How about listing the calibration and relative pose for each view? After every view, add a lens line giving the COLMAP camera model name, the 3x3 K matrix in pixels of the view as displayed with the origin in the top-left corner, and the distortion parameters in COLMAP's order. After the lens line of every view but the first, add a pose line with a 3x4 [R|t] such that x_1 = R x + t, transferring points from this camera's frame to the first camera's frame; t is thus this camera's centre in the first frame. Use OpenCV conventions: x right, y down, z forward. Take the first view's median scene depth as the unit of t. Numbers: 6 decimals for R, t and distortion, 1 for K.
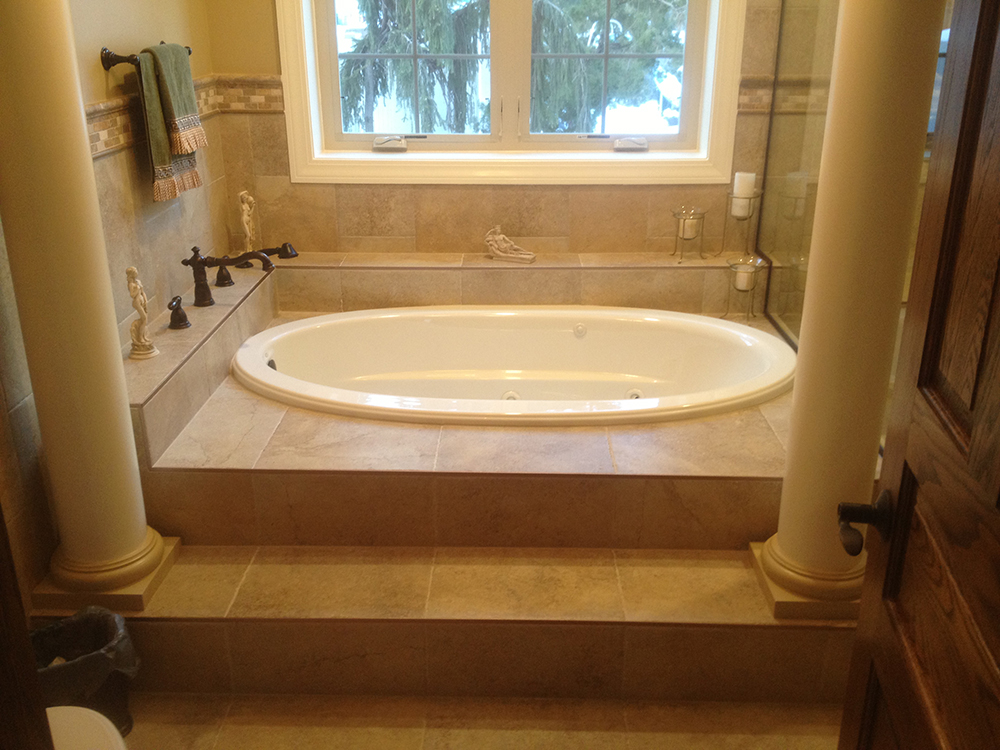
lens RADIAL K [[940.1, 0, 496.4], [0, 940.1, 376.0], [0, 0, 1]] dist [0.150518, -0.326664]
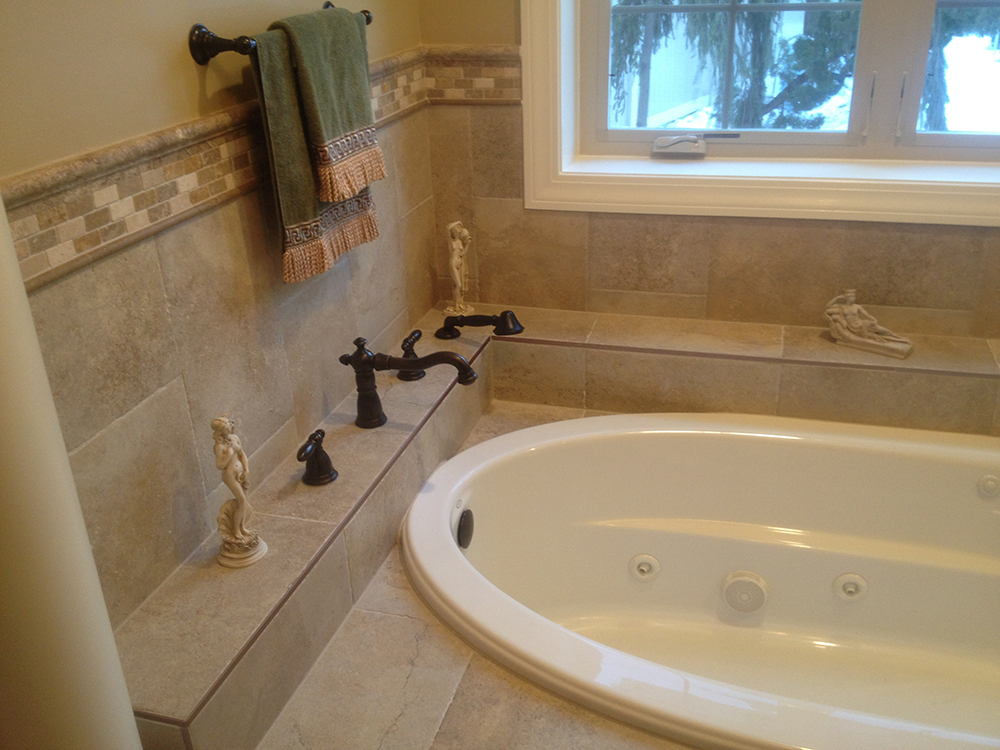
lens RADIAL K [[940.1, 0, 496.4], [0, 940.1, 376.0], [0, 0, 1]] dist [0.150518, -0.326664]
pose [[0.962714, 0.081952, -0.257810, -0.055712], [-0.064147, 0.994985, 0.076743, -0.139391], [0.262806, -0.057344, 0.963143, 0.356852]]
